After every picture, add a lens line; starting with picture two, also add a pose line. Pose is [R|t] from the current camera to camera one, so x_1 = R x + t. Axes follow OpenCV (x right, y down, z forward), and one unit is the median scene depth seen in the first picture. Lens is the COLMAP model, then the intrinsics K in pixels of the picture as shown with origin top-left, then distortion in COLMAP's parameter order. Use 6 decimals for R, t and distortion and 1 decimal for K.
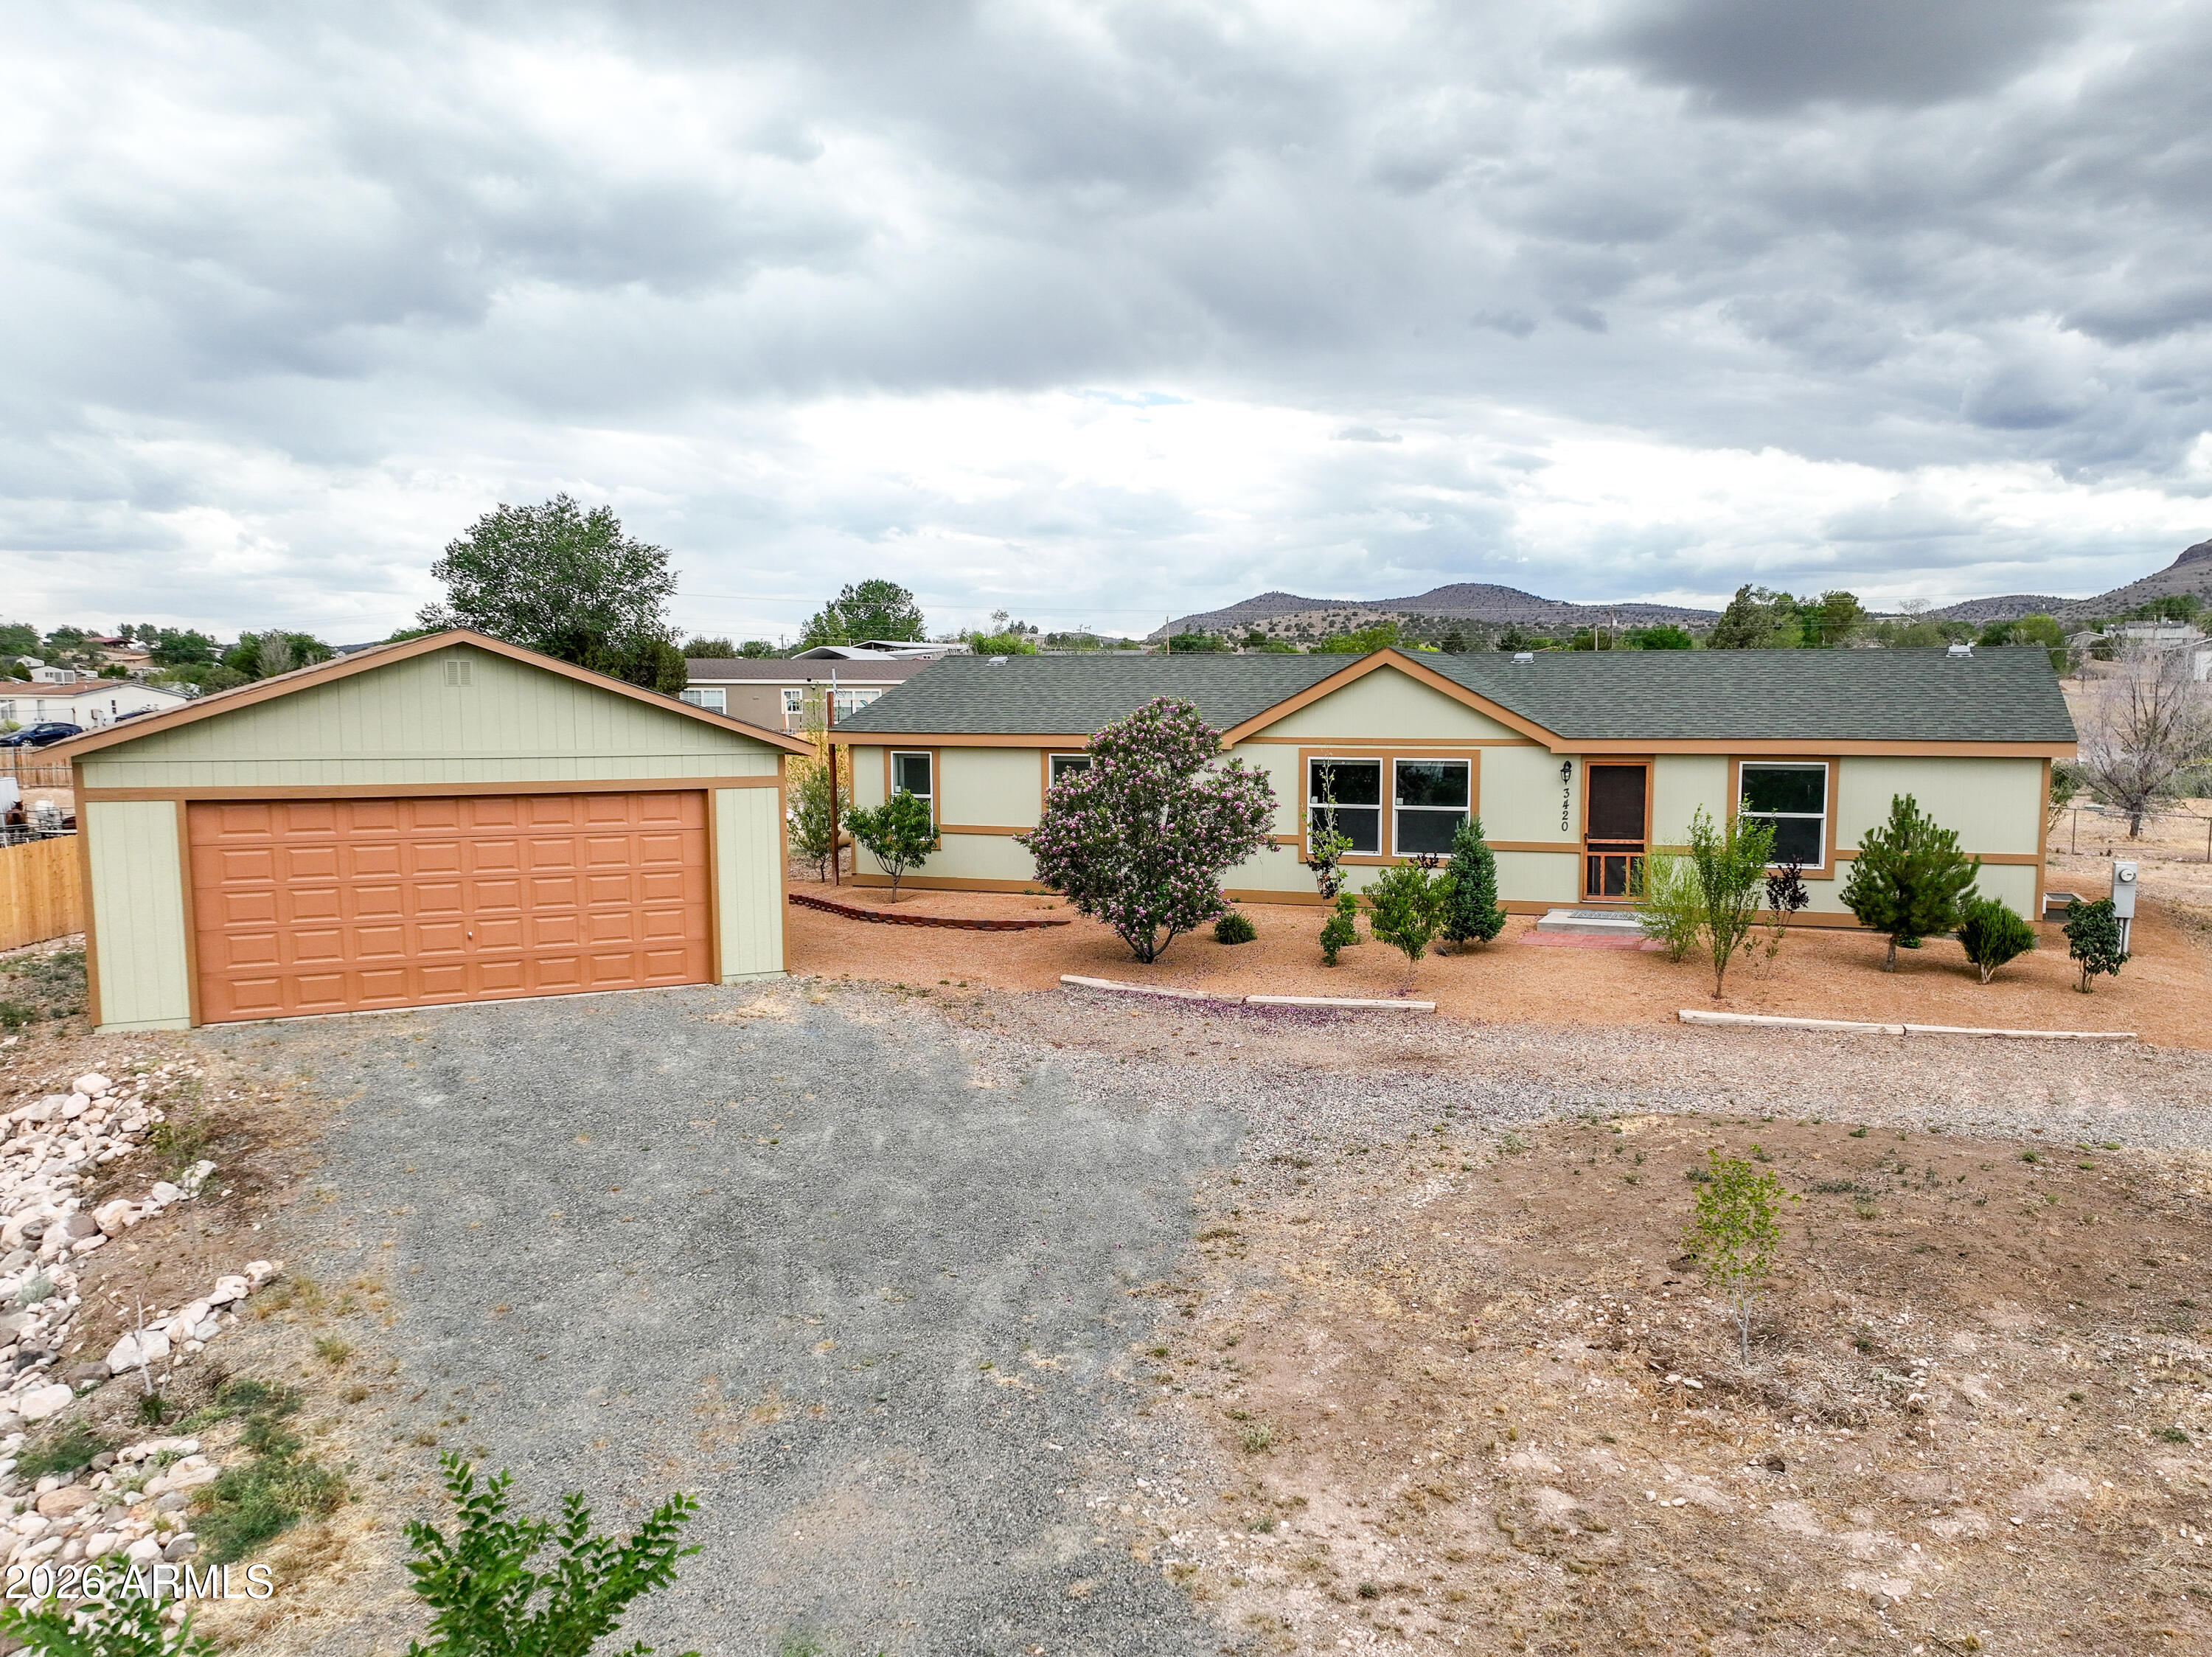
lens RADIAL K [[1706.6, 0, 1195.8], [0, 1706.6, 901.5], [0, 0, 1]] dist [0.006660, 0.001069]
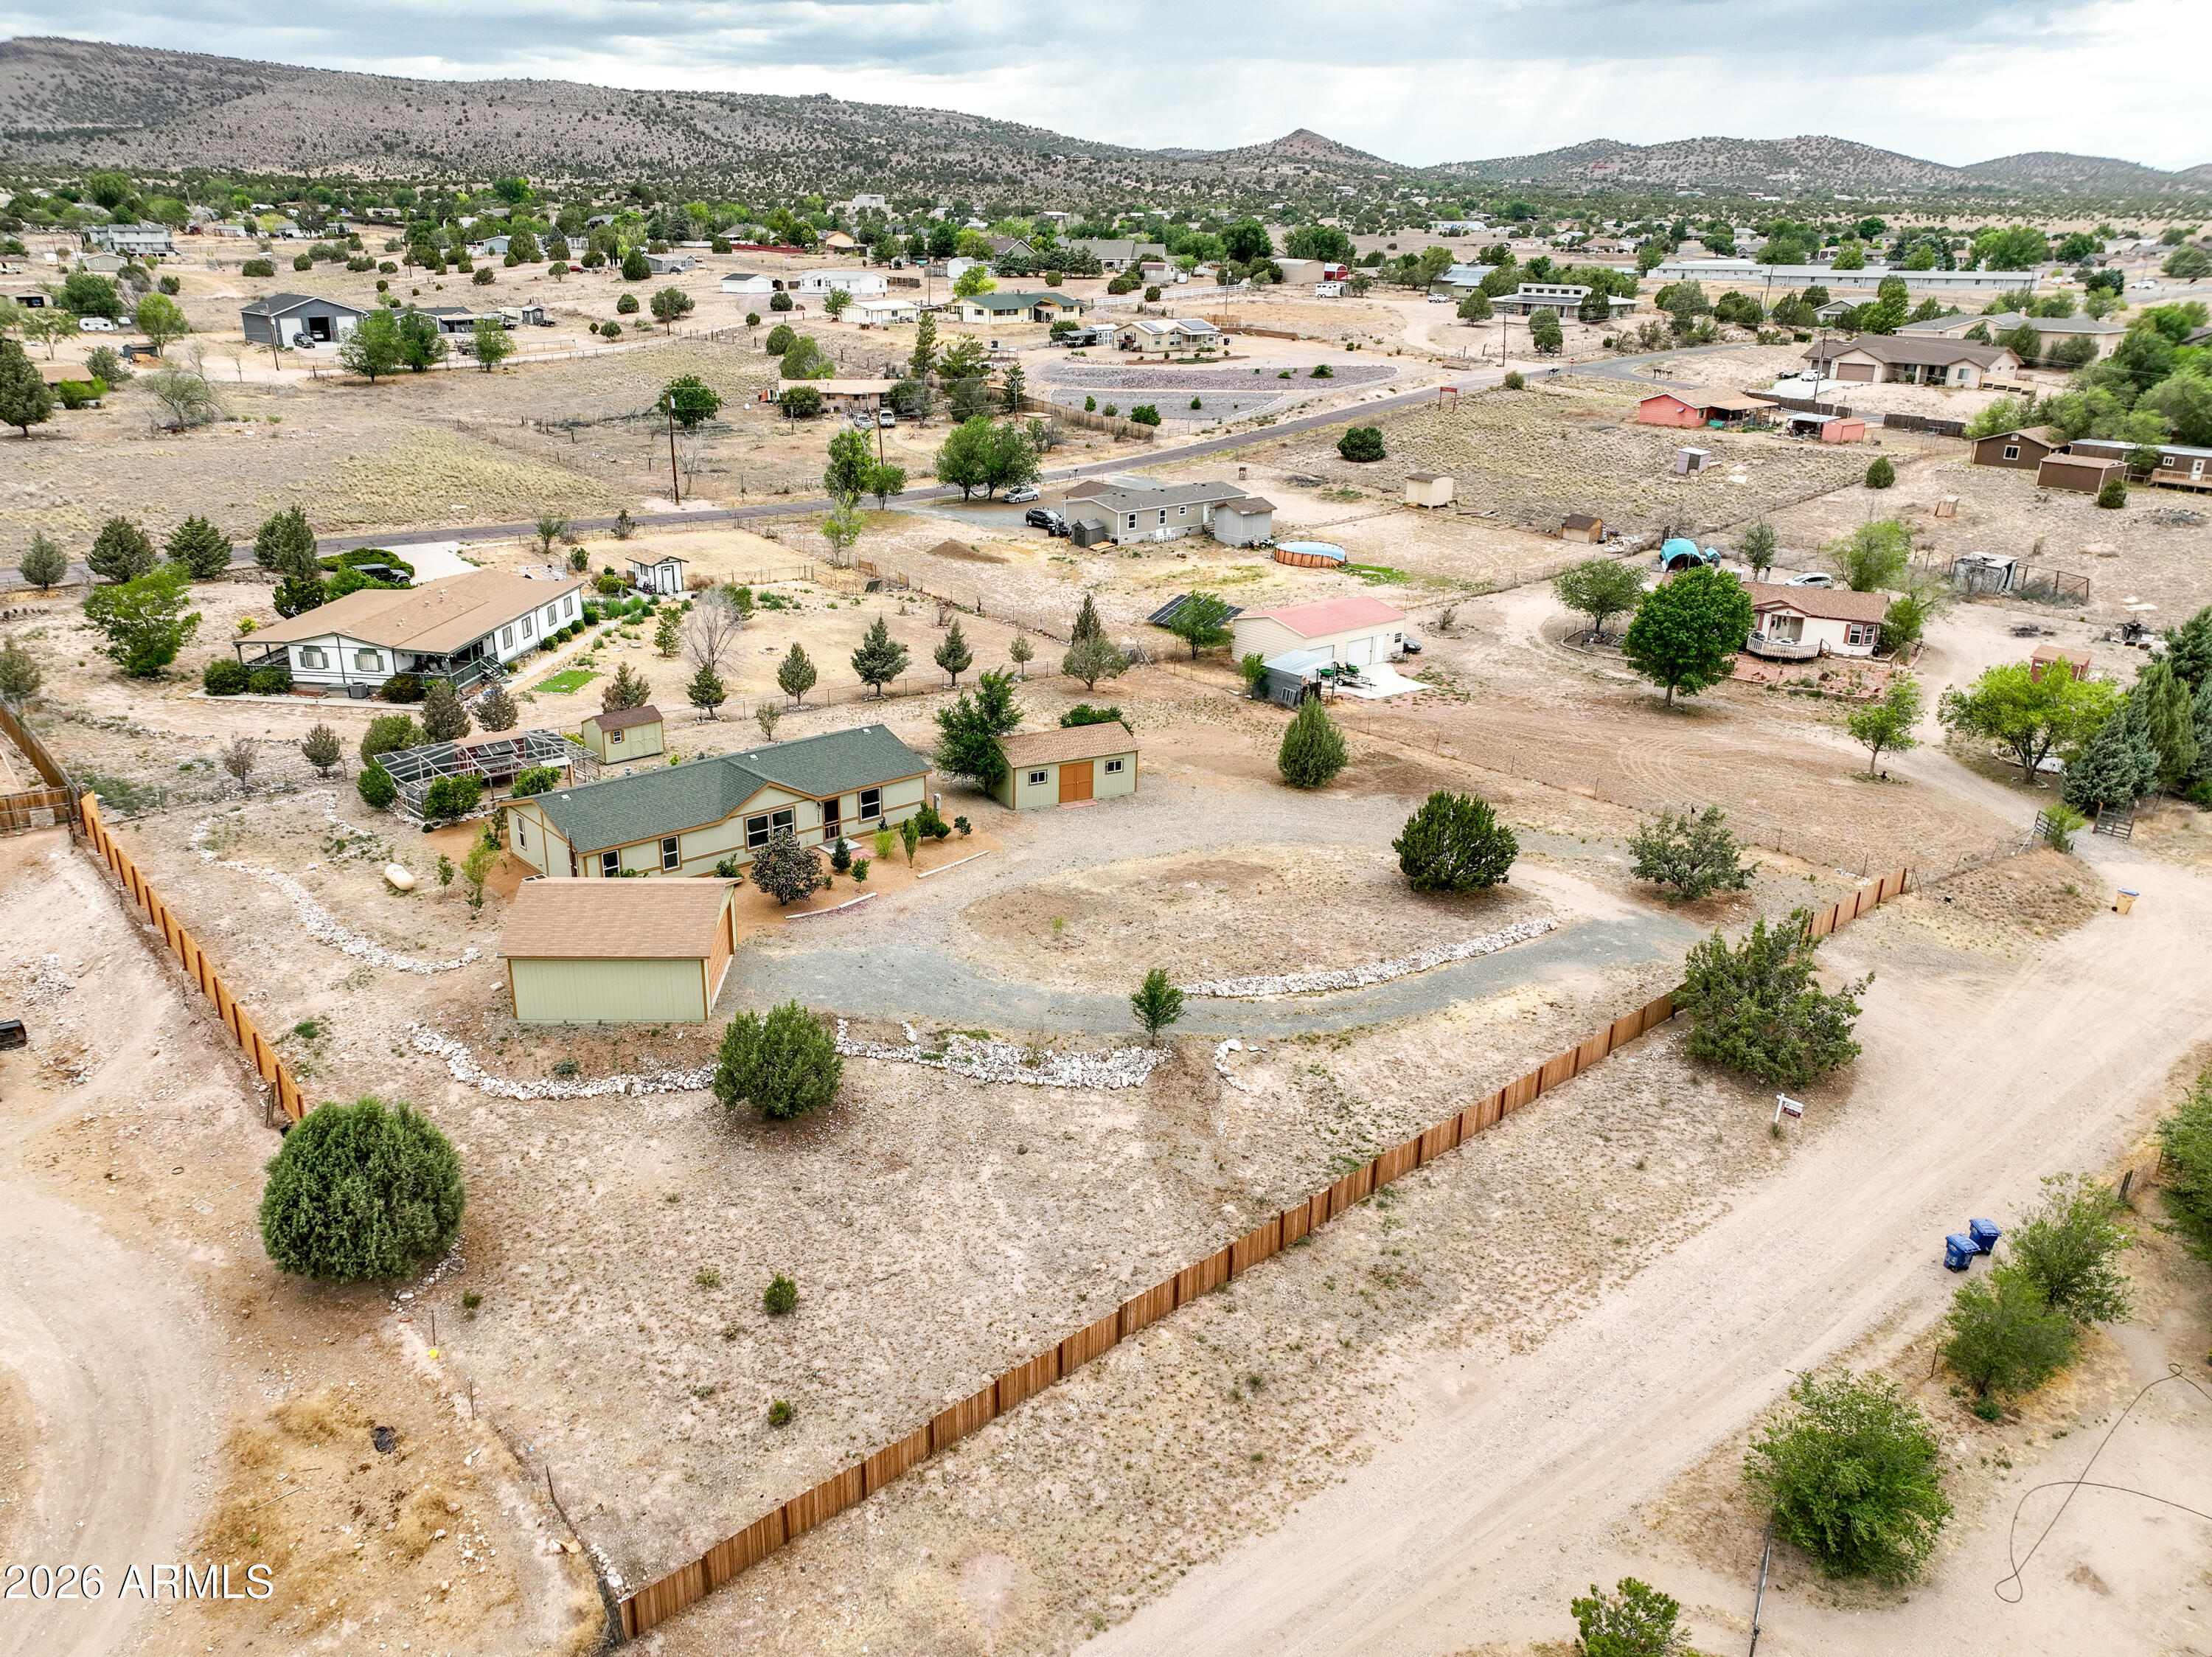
lens RADIAL K [[1699.0, 0, 1039.2], [0, 1699.0, 862.9], [0, 0, 1]] dist [0.008238, 0.008358]
pose [[0.509147, -0.306801, 0.804141, -2.621851], [0.094577, 0.948595, 0.302032, -1.081066], [-0.855467, -0.077726, 0.511990, -1.226492]]
